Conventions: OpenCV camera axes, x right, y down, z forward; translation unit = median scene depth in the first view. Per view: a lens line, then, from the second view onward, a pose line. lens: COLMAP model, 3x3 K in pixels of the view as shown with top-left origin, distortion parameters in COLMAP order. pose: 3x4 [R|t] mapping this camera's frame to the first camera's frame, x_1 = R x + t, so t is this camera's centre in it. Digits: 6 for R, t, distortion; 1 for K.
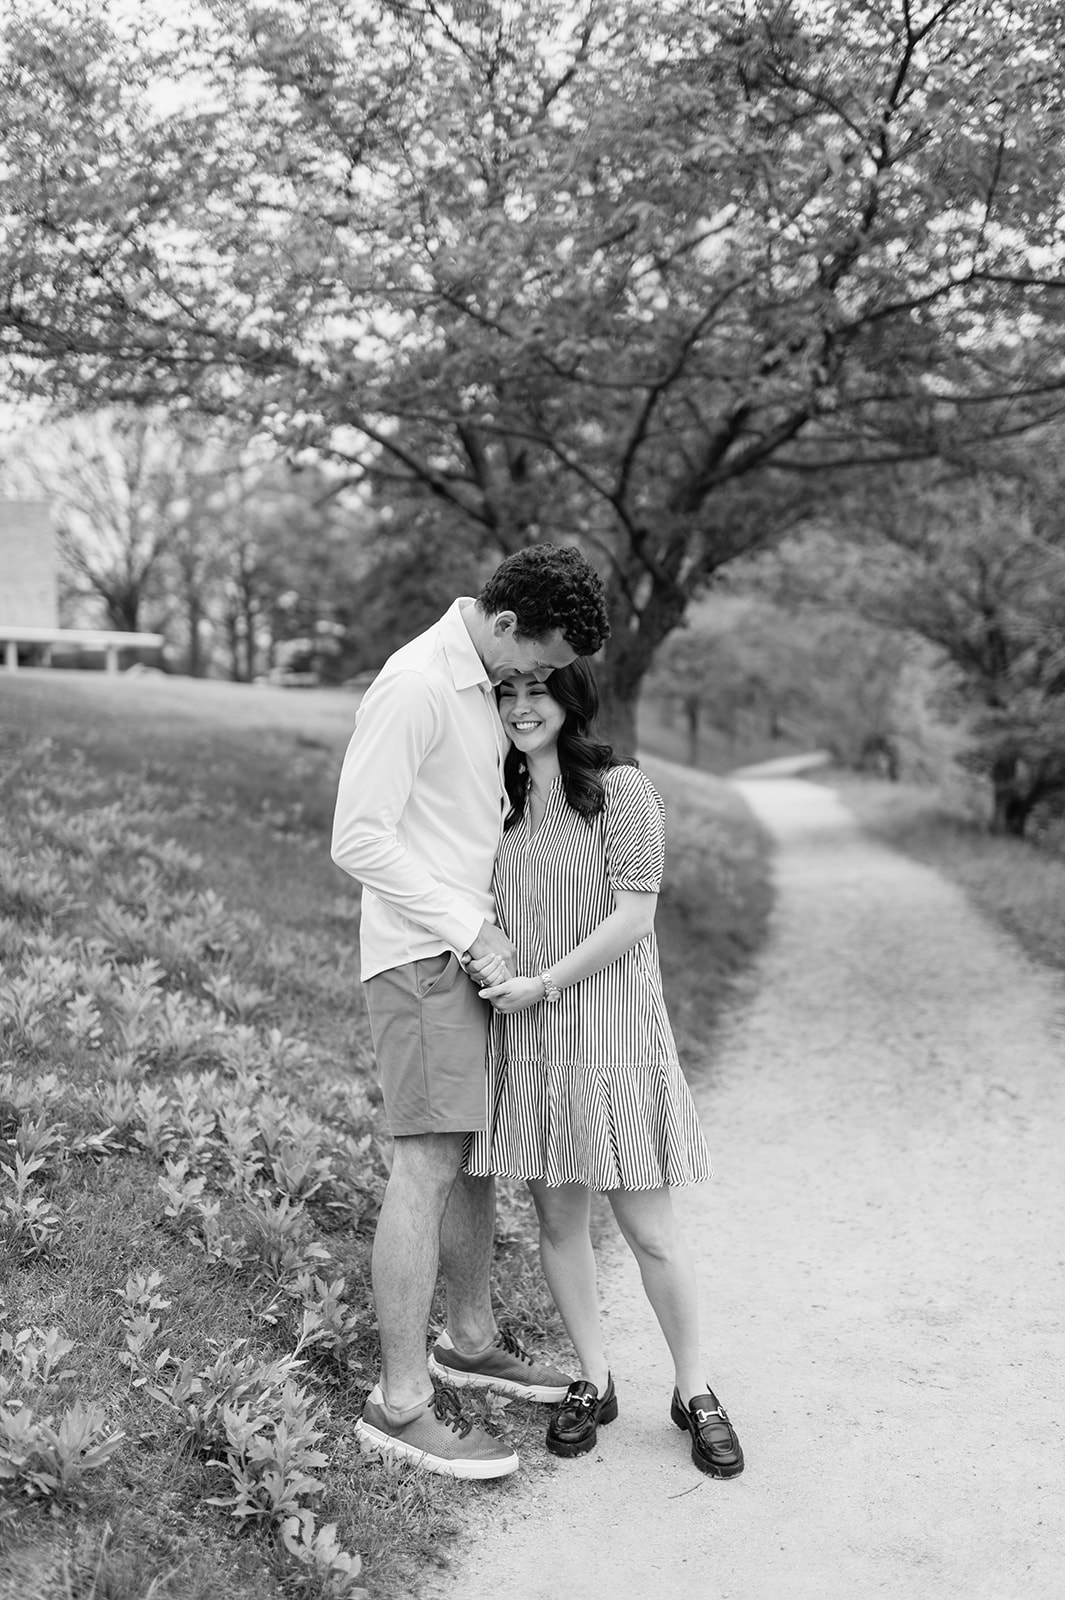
lens RADIAL K [[1693.2, 0, 529.2], [0, 1693.2, 802.6], [0, 0, 1]] dist [-0.014928, 0.000000]
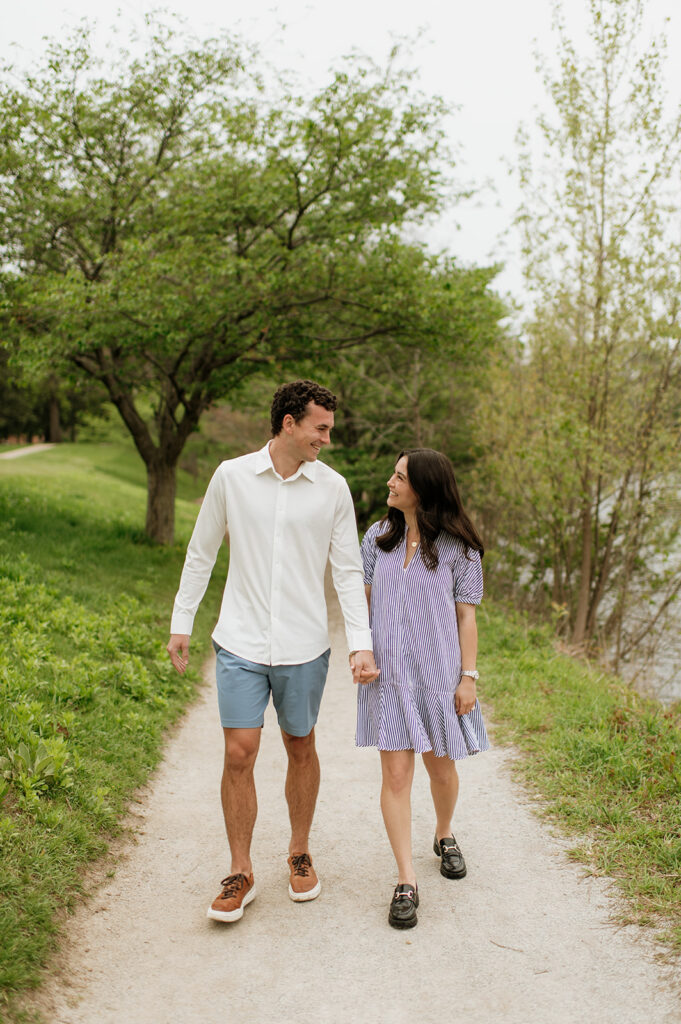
lens RADIAL K [[1083.6, 0, 340.5], [0, 1083.6, 512.6], [0, 0, 1]] dist [-0.014928, 0.000000]
pose [[0.968280, -0.014588, 0.249443, -0.067609], [0.015995, 0.999866, -0.003612, 0.004303], [-0.249356, 0.007487, 0.968383, -0.308847]]
